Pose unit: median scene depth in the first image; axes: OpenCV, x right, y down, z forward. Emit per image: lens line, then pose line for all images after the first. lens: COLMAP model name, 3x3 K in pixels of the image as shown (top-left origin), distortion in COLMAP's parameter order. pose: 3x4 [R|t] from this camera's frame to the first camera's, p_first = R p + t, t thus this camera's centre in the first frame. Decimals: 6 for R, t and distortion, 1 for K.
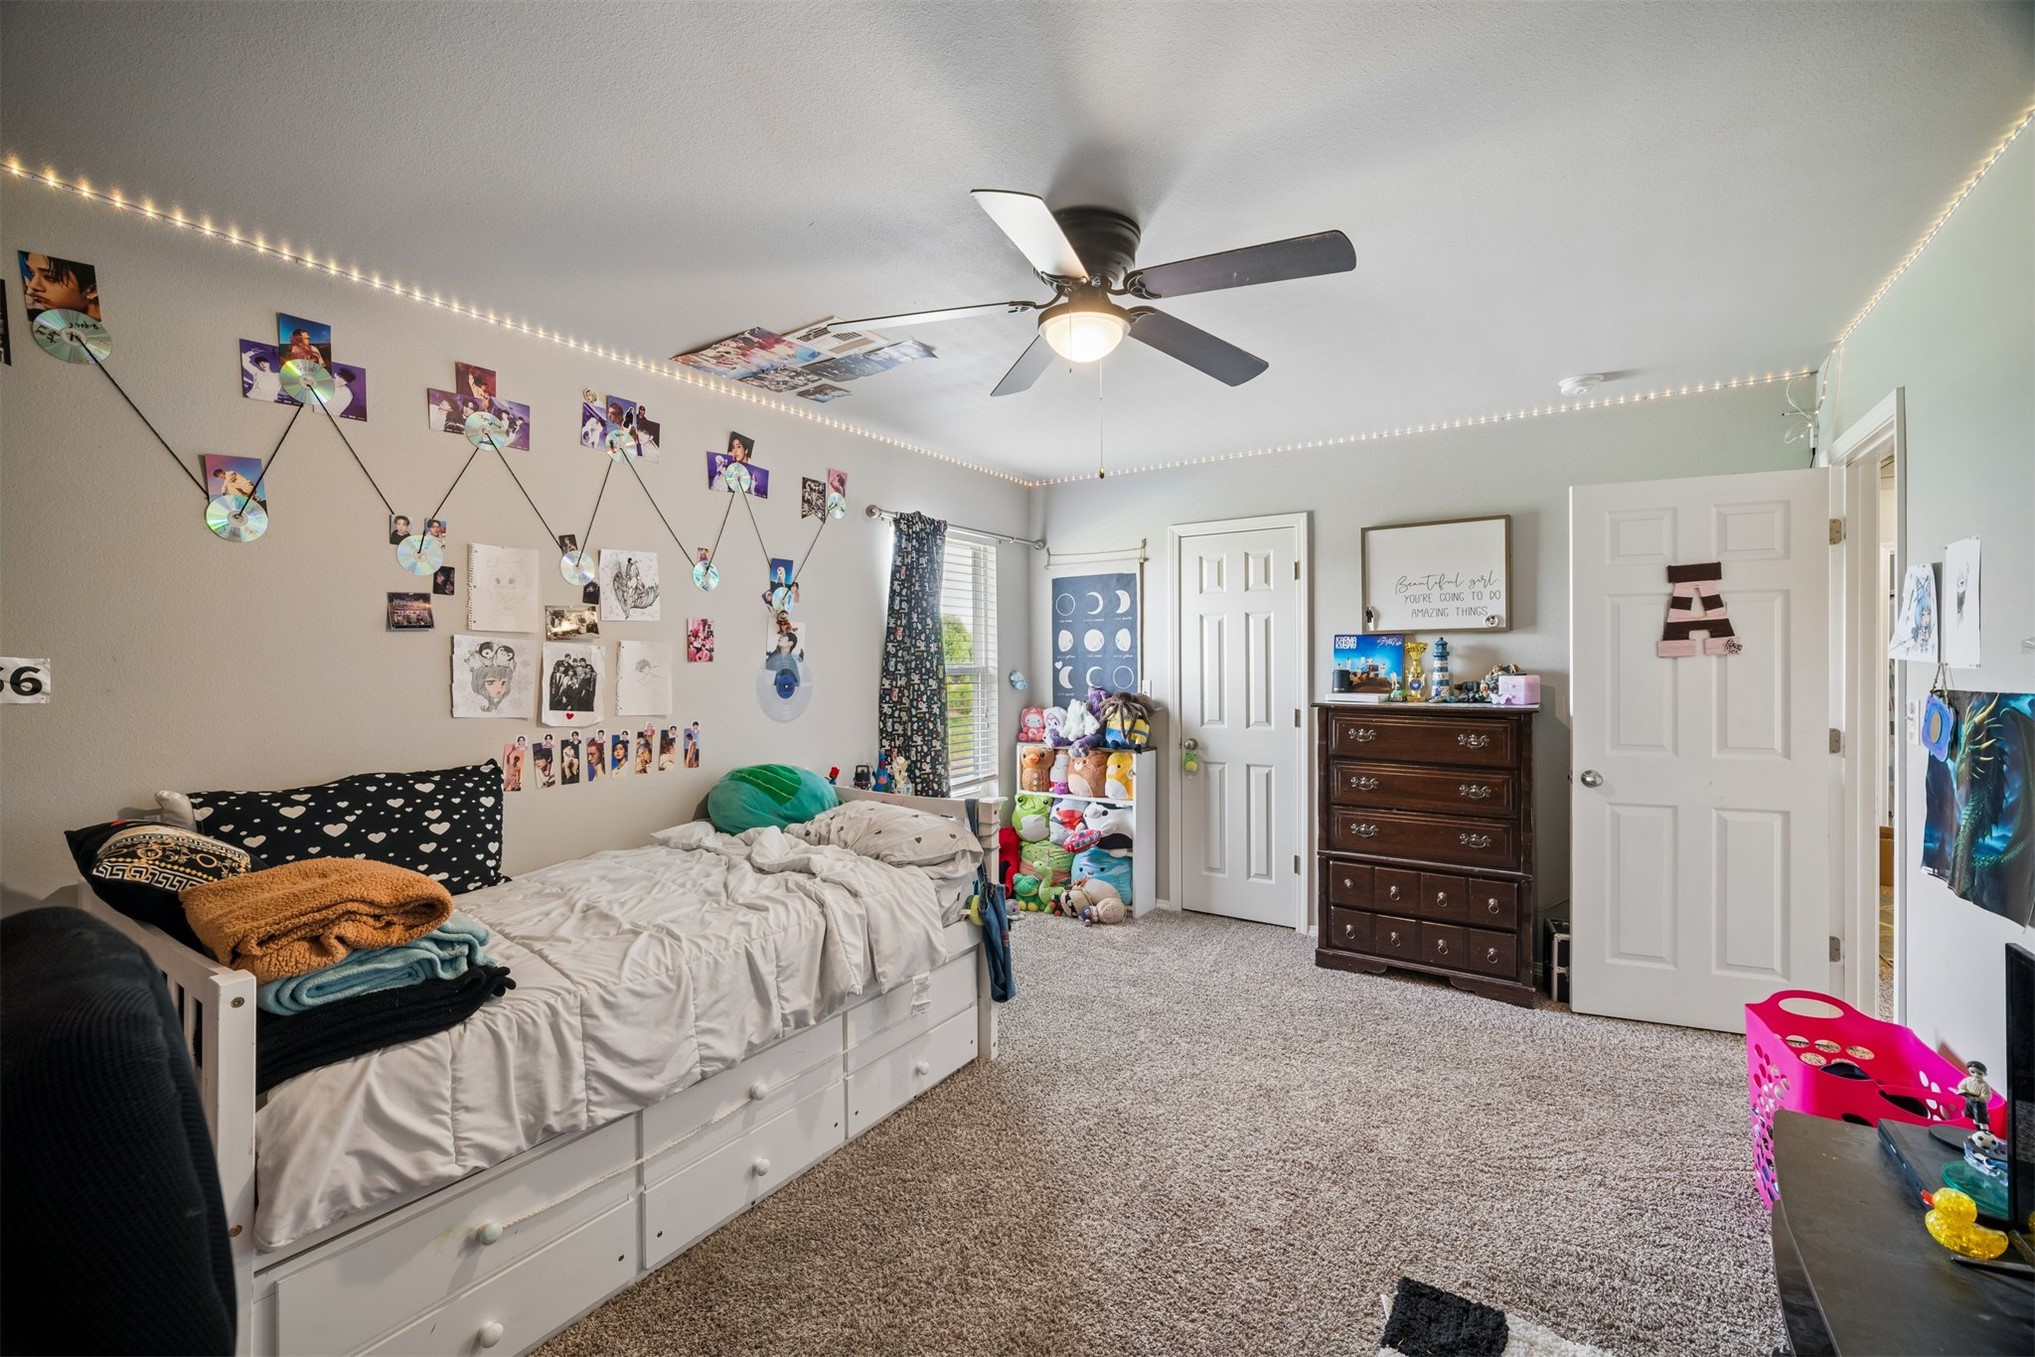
lens RADIAL K [[844.7, 0, 999.4], [0, 844.7, 667.7], [0, 0, 1]] dist [-0.024517, 0.011097]
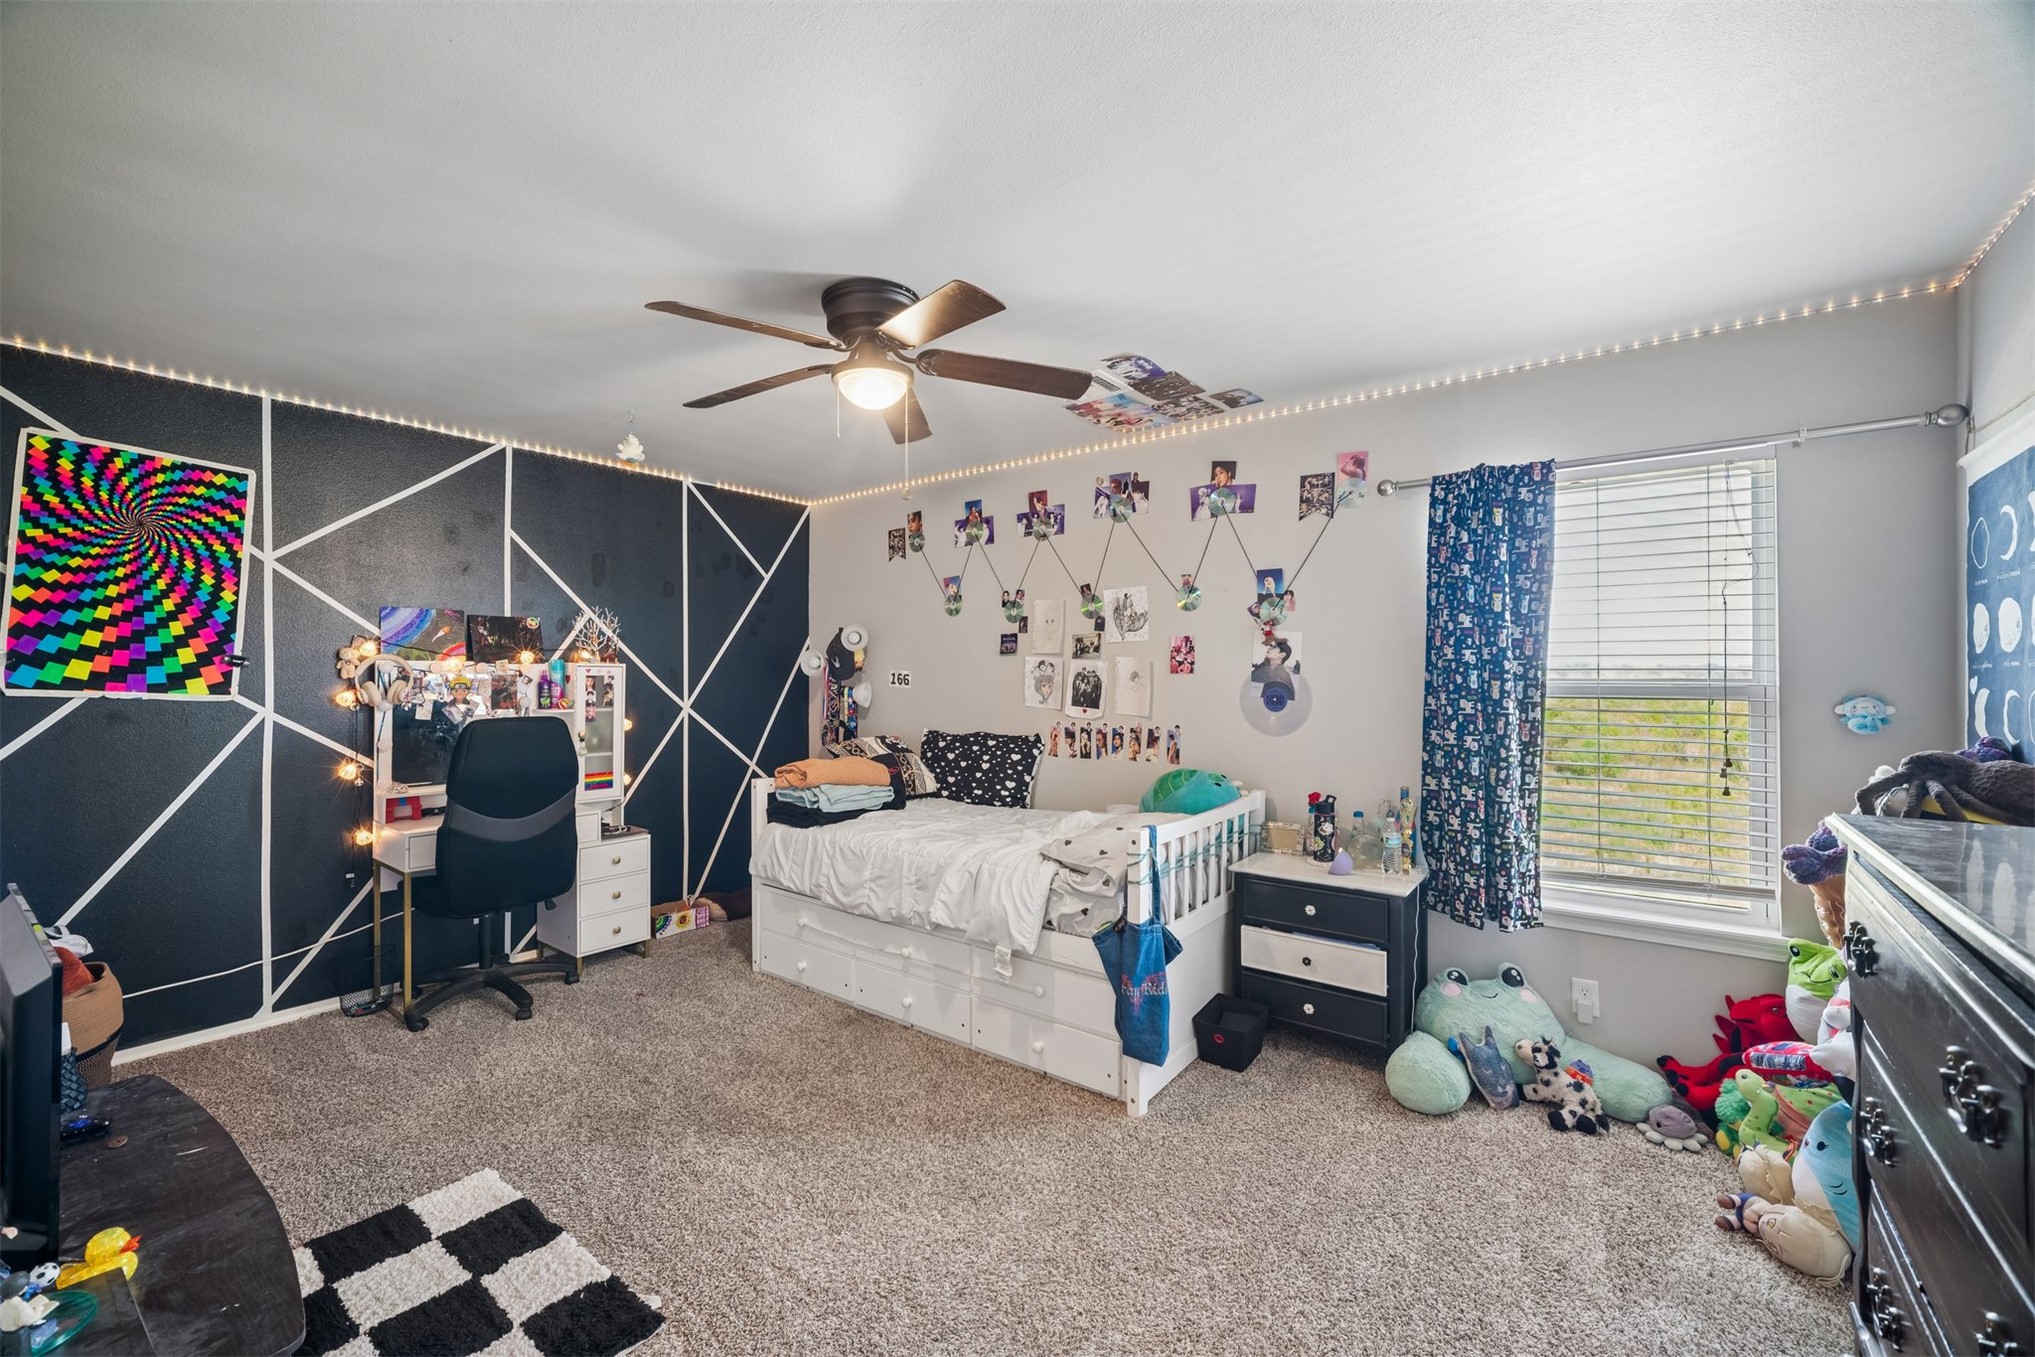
lens RADIAL K [[844.7, 0, 999.4], [0, 844.7, 667.7], [0, 0, 1]] dist [-0.024517, 0.011097]
pose [[-0.062782, -0.003173, -0.998022, 0.900555], [-0.009981, 0.999947, -0.002552, -0.010556], [0.997977, 0.009801, -0.062810, 0.913613]]
